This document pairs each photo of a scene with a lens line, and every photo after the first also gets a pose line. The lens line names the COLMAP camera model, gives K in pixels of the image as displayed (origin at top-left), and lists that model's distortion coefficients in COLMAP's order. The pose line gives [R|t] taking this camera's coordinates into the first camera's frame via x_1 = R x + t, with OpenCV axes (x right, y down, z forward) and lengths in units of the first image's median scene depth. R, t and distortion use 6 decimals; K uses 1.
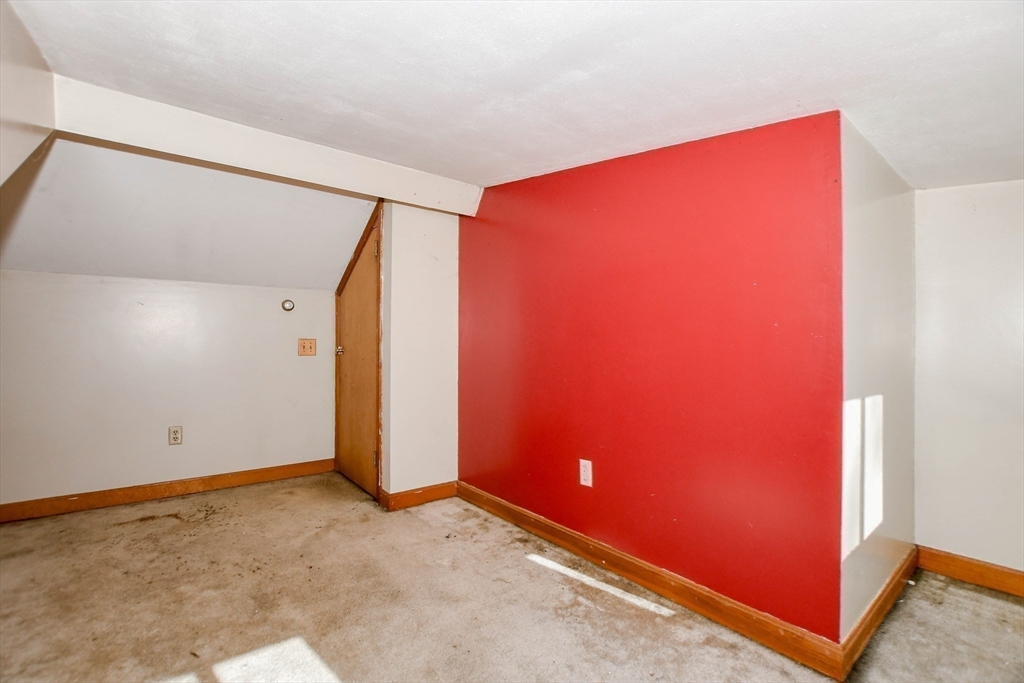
lens RADIAL K [[452.2, 0, 507.3], [0, 452.2, 343.1], [0, 0, 1]] dist [-0.034658, 0.005777]
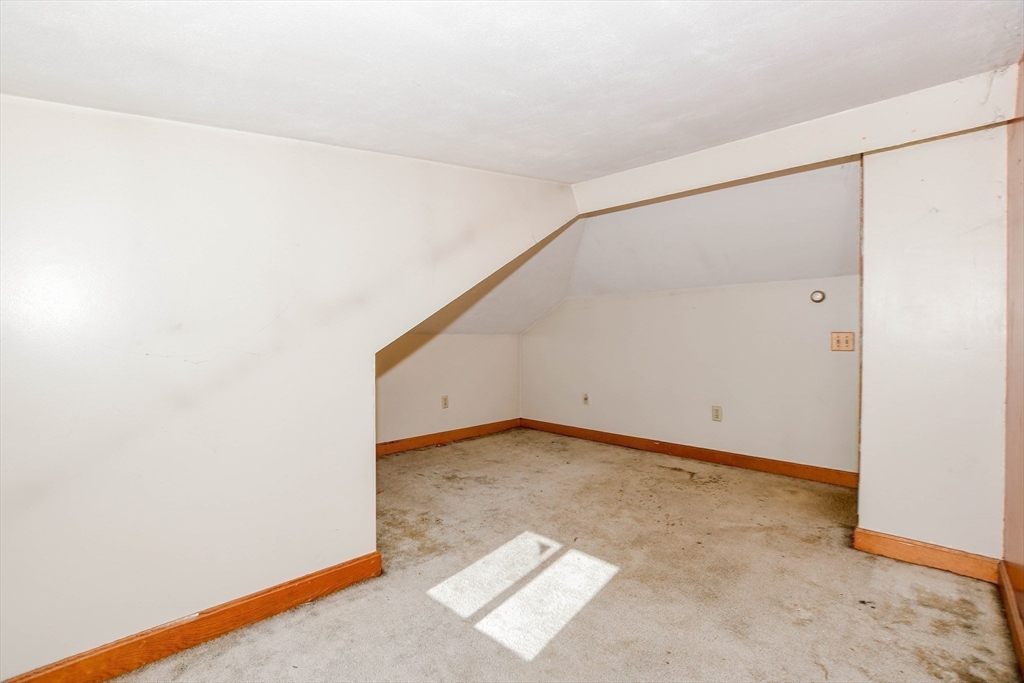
lens RADIAL K [[452.2, 0, 507.3], [0, 452.2, 343.1], [0, 0, 1]] dist [-0.034658, 0.005777]
pose [[0.137751, 0.009567, -0.990421, 0.472692], [0.002823, 0.999945, 0.010052, 0.001989], [0.990463, -0.004180, 0.137716, 0.321548]]
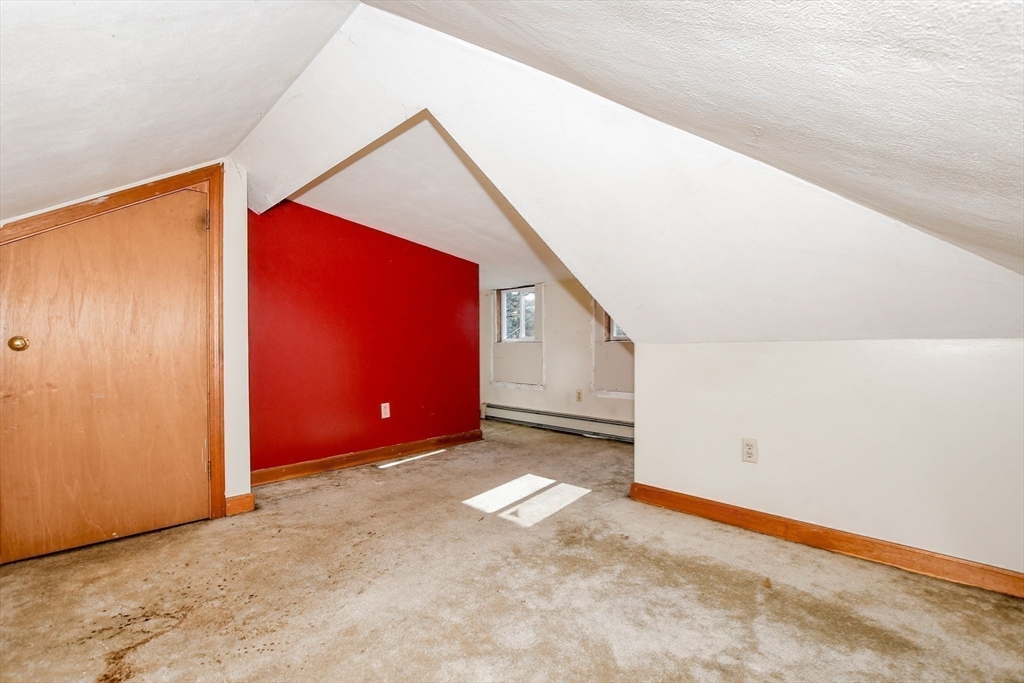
lens RADIAL K [[452.2, 0, 507.3], [0, 452.2, 343.1], [0, 0, 1]] dist [-0.034658, 0.005777]
pose [[-0.124611, 0.004693, 0.992195, -1.411421], [0.003844, 0.999984, -0.004247, 0.032763], [-0.992198, 0.003284, -0.124627, 0.656808]]
